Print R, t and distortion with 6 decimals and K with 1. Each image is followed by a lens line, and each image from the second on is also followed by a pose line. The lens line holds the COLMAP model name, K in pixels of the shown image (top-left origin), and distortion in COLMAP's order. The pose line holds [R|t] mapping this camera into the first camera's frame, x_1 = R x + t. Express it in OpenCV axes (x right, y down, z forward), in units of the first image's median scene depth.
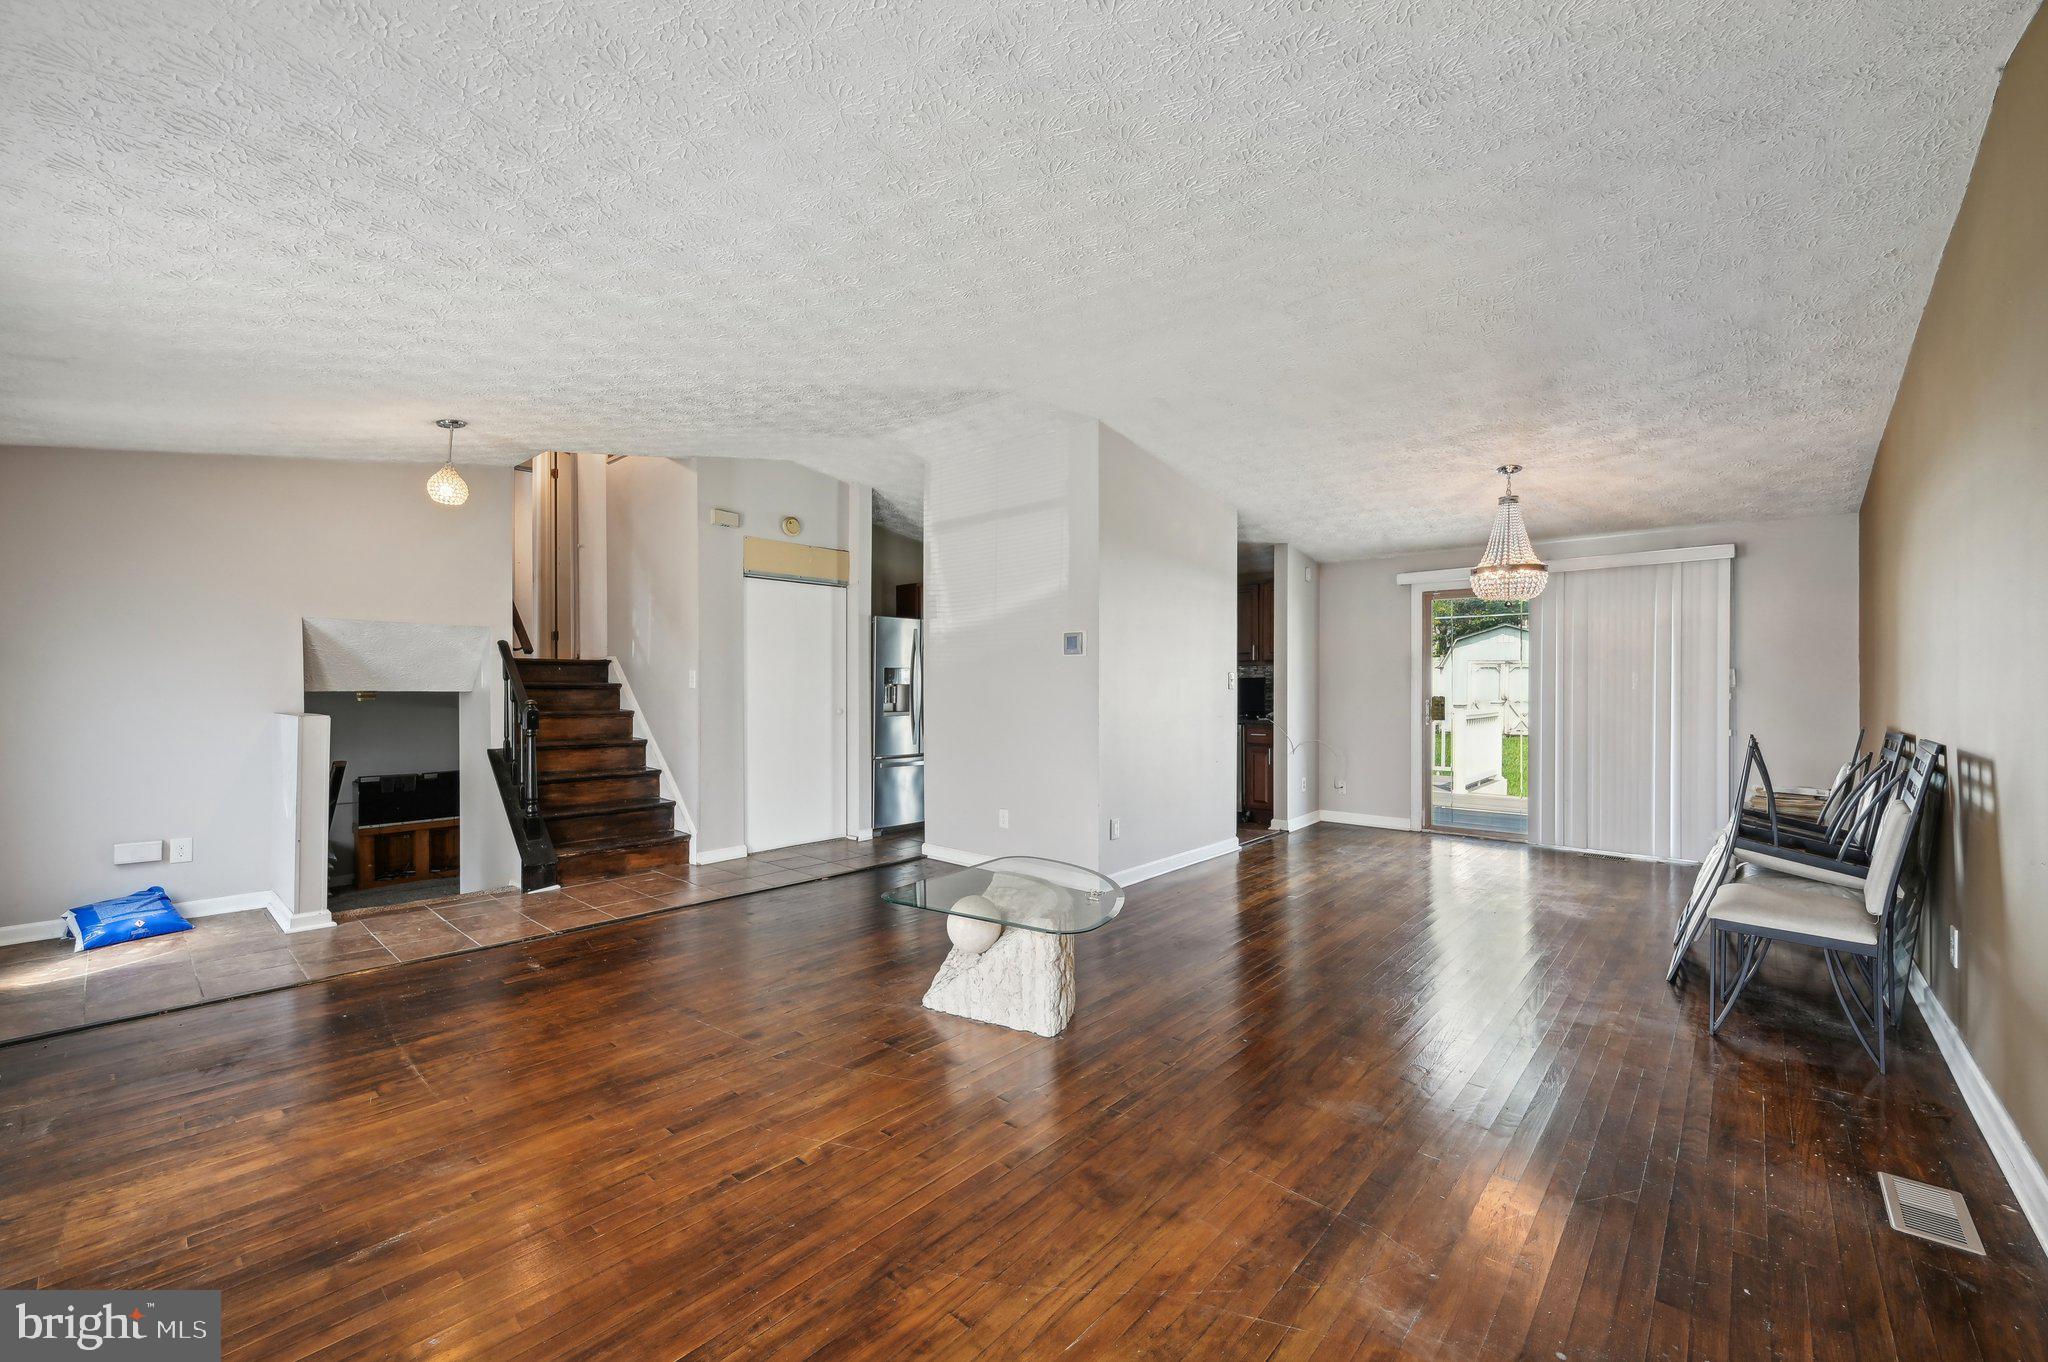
lens RADIAL K [[809.0, 0, 1033.2], [0, 809.0, 683.2], [0, 0, 1]] dist [0.000830, 0.000785]
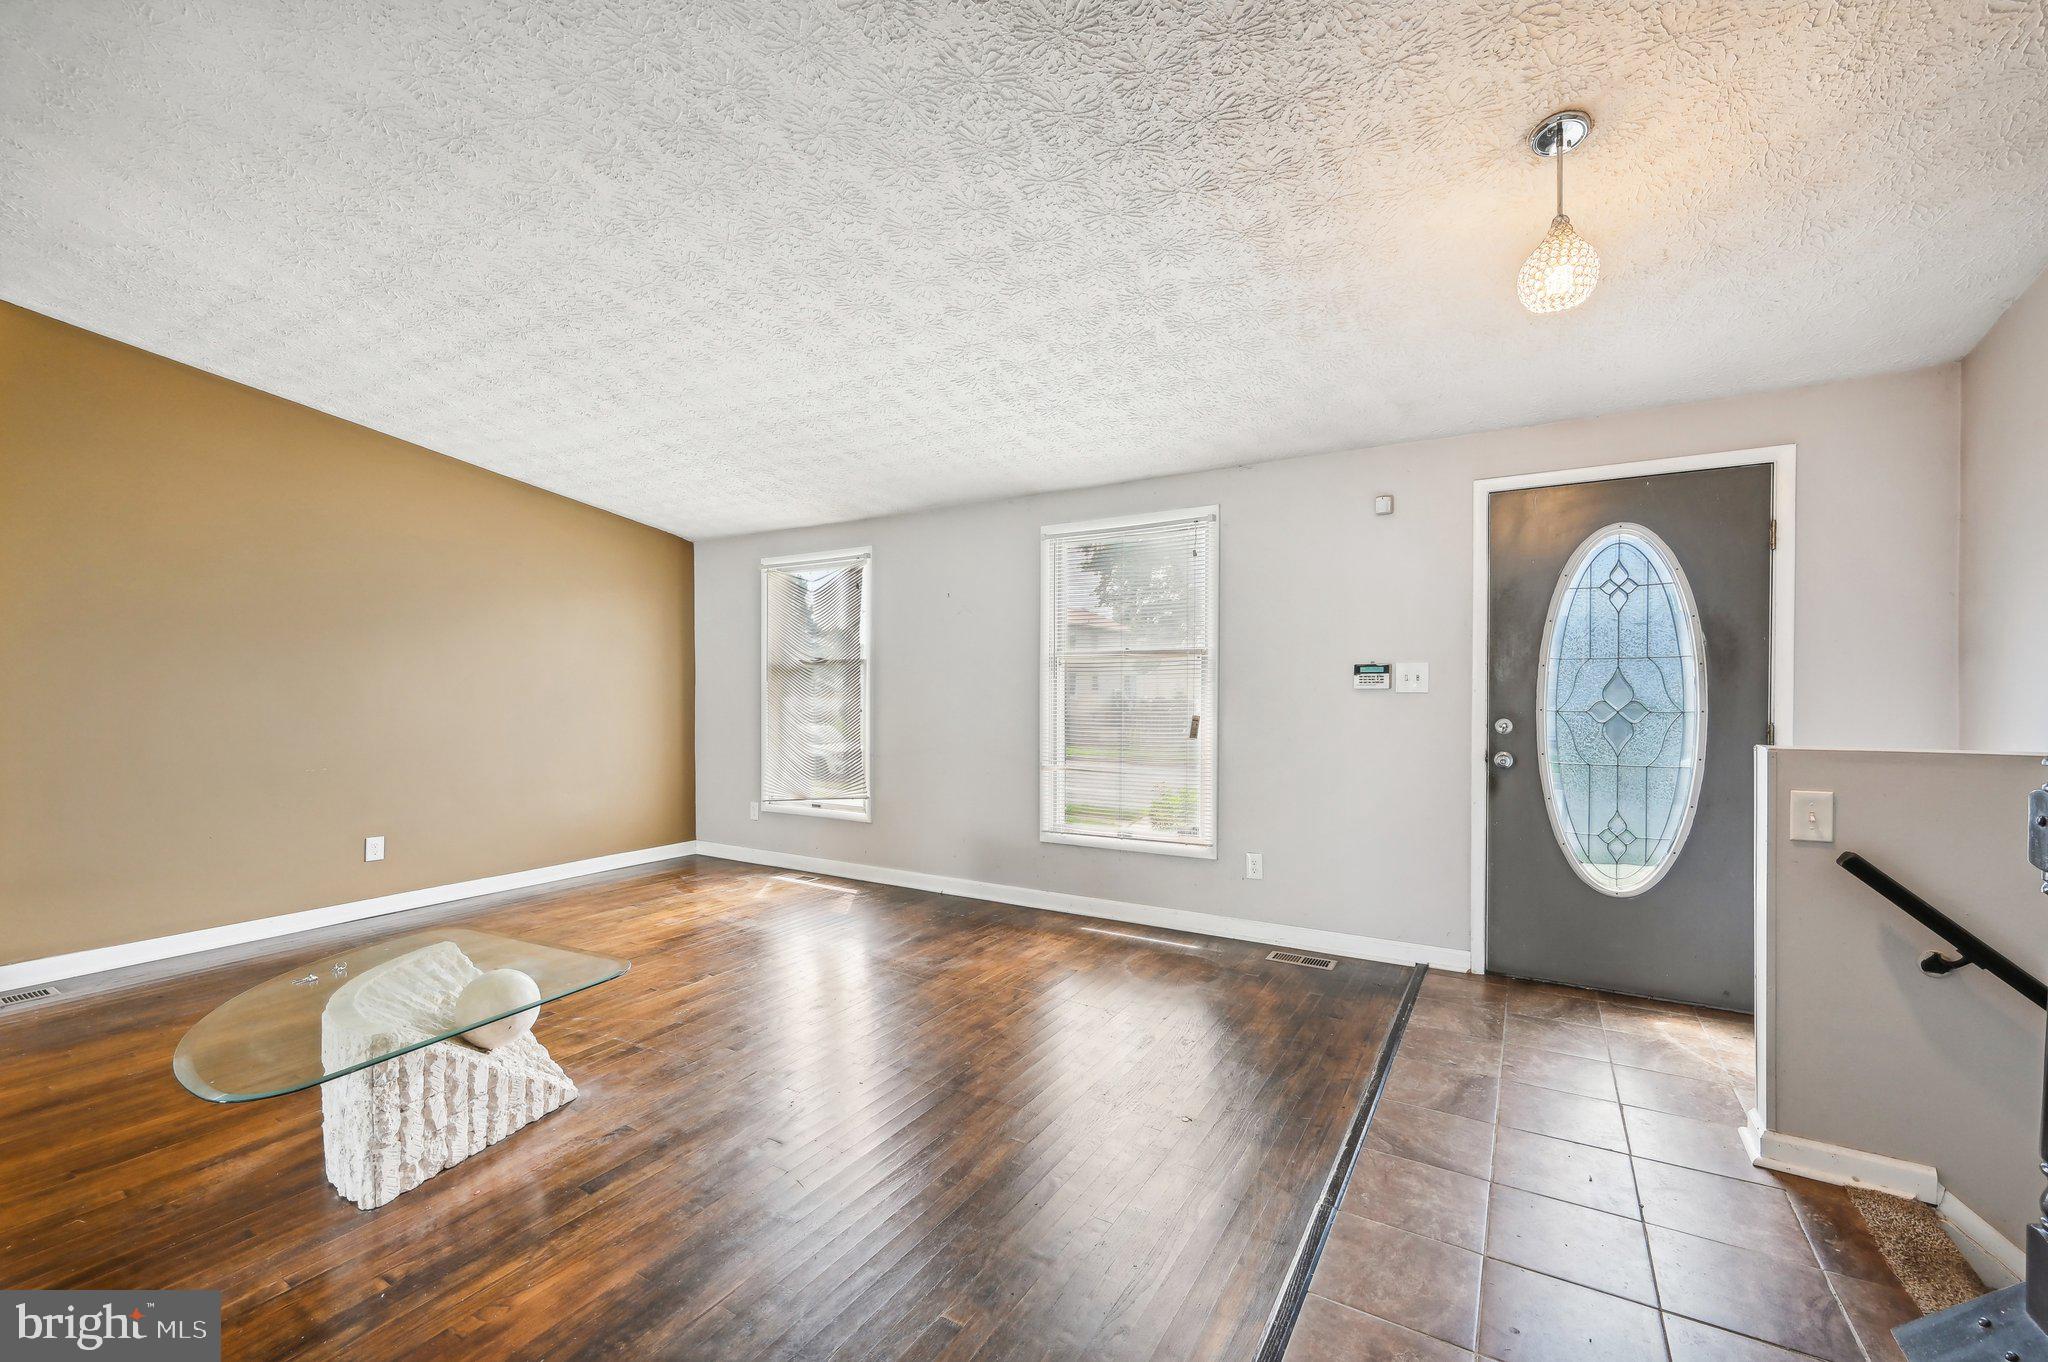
lens RADIAL K [[825.8, 0, 1048.8], [0, 825.8, 696.5], [0, 0, 1]] dist [-0.000313, 0.000154]
pose [[-0.982330, 0.003271, -0.187128, -0.240174], [0.001450, 0.999950, 0.009871, 0.000532], [0.187151, 0.009426, -0.982286, 1.024697]]
